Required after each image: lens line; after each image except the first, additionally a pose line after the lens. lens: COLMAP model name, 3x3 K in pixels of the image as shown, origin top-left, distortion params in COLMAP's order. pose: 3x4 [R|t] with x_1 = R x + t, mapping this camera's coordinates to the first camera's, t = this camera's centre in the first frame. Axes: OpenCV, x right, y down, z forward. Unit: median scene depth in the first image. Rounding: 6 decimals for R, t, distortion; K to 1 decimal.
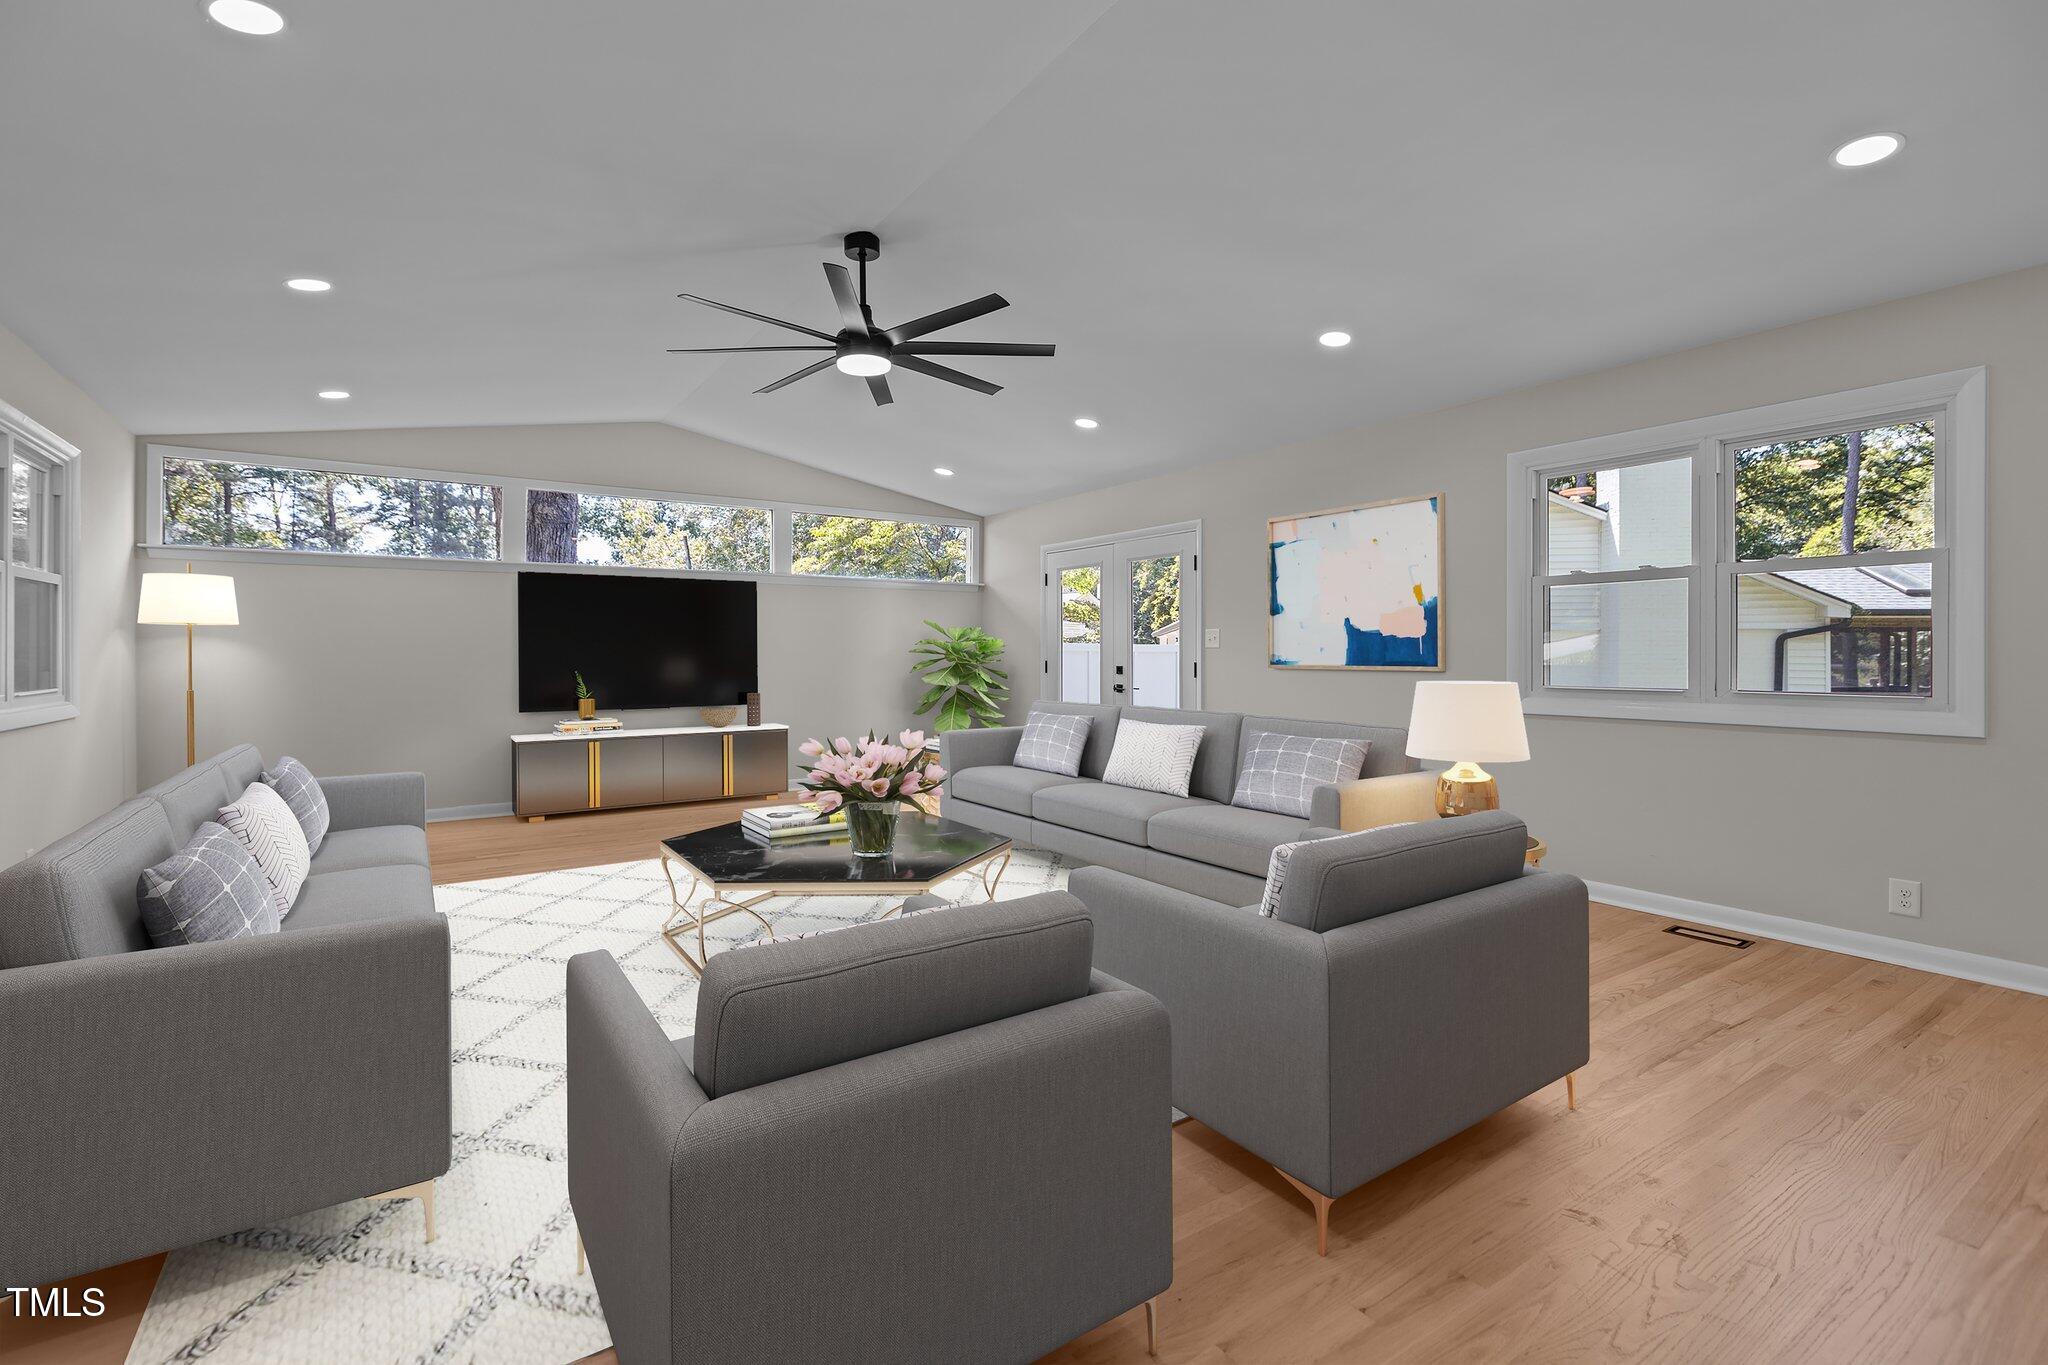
lens RADIAL K [[916.6, 0, 1015.7], [0, 916.6, 662.7], [0, 0, 1]] dist [0.001246, -0.000313]
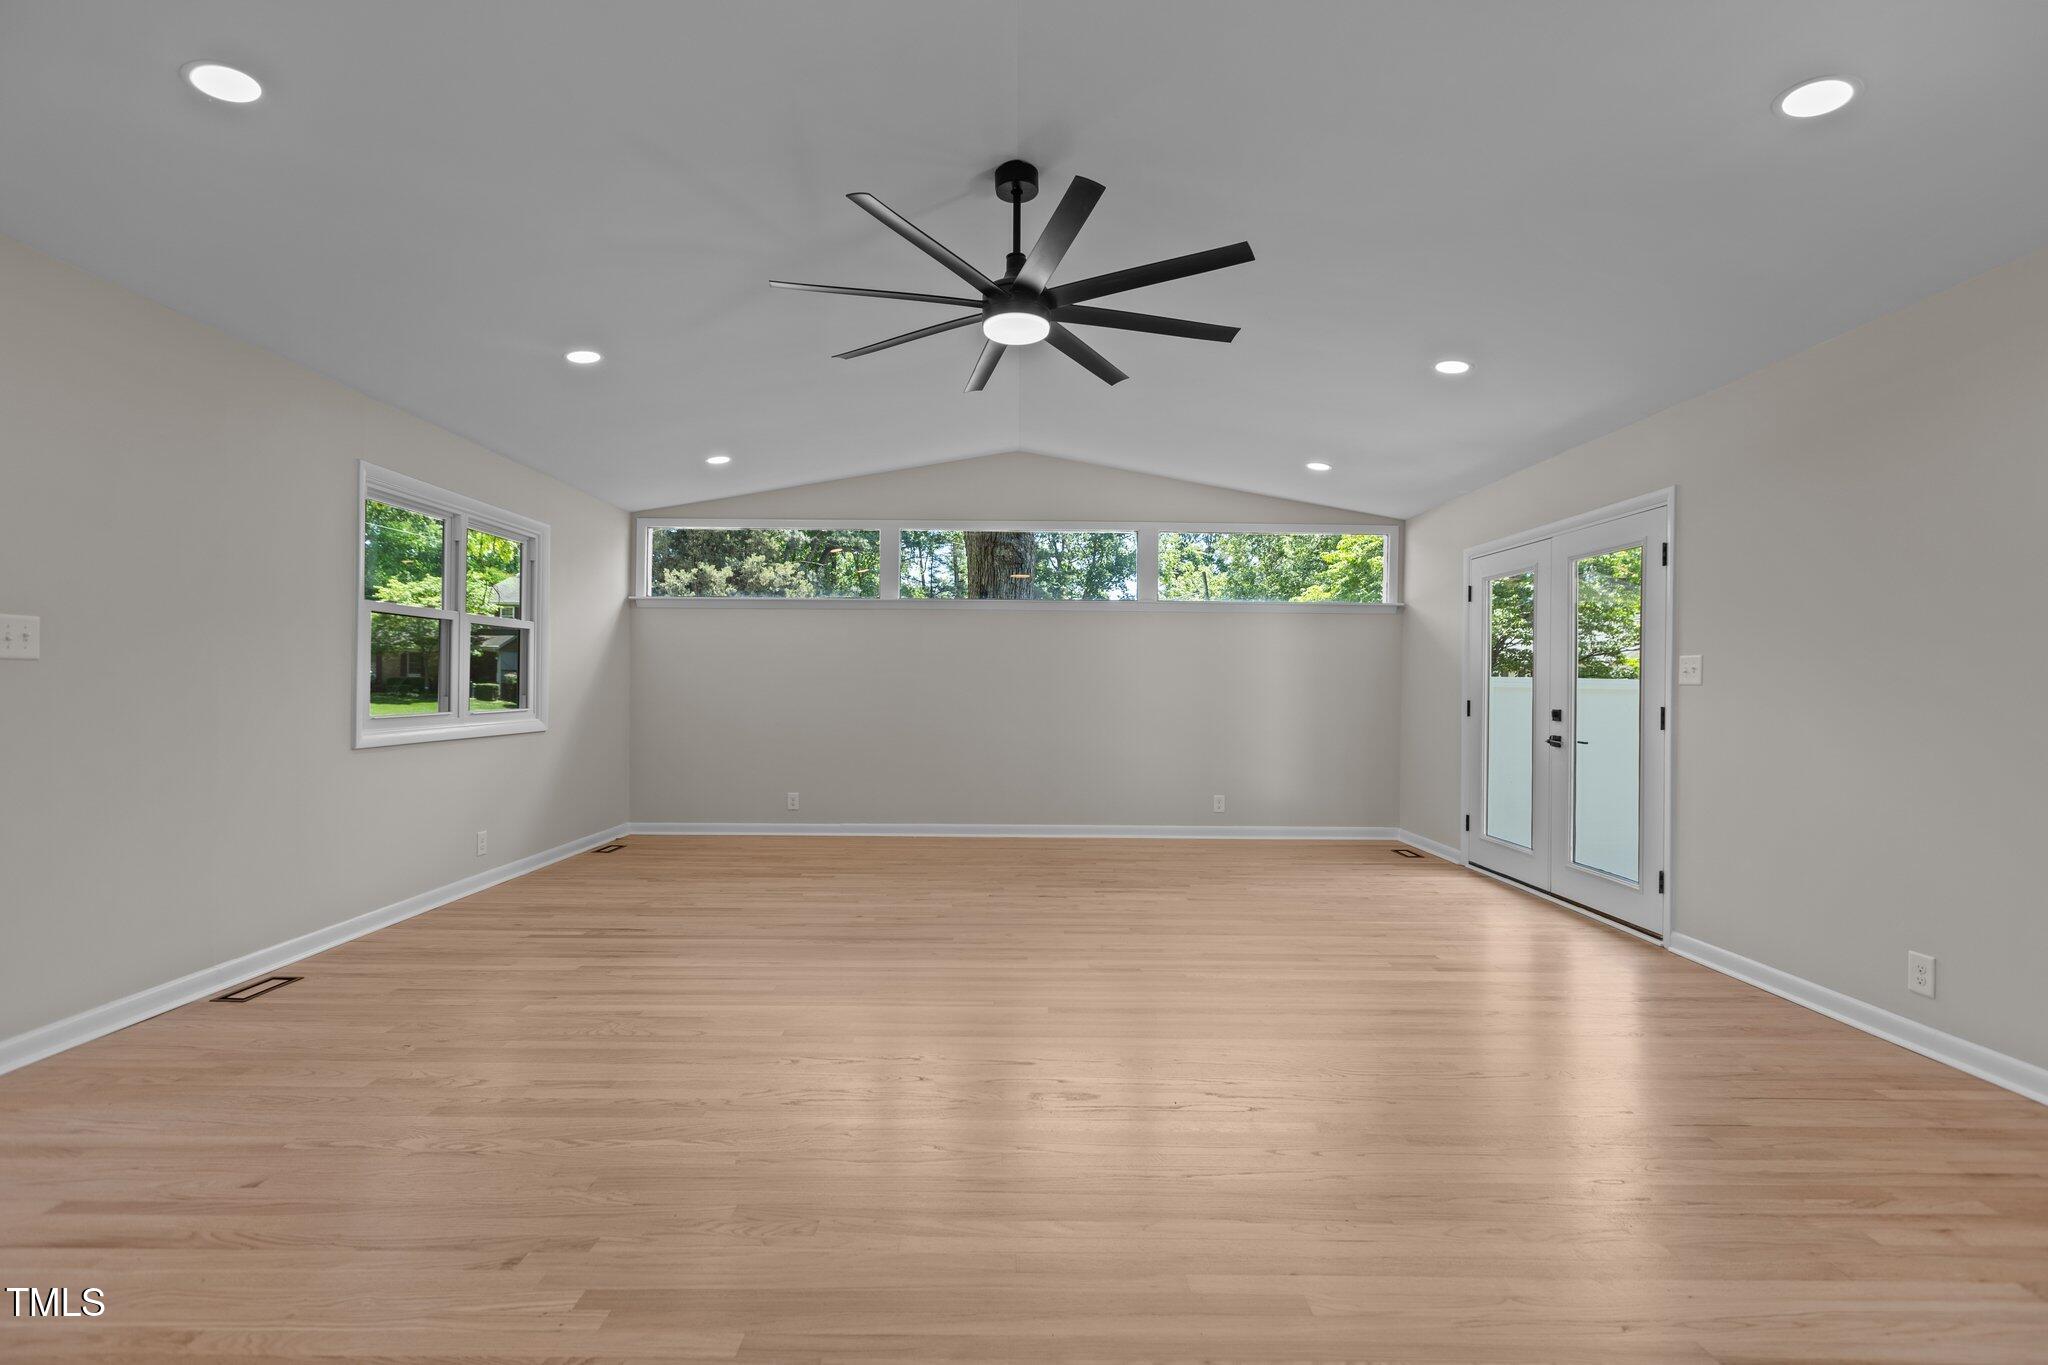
lens RADIAL K [[905.3, 0, 1024.0], [0, 905.3, 682.5], [0, 0, 1]] dist [0.000796, 0.000293]
pose [[0.835564, 0.006530, -0.549354, 0.153519], [-0.014072, 0.999856, -0.009519, -0.004558], [0.549213, 0.015684, 0.835535, 0.193550]]
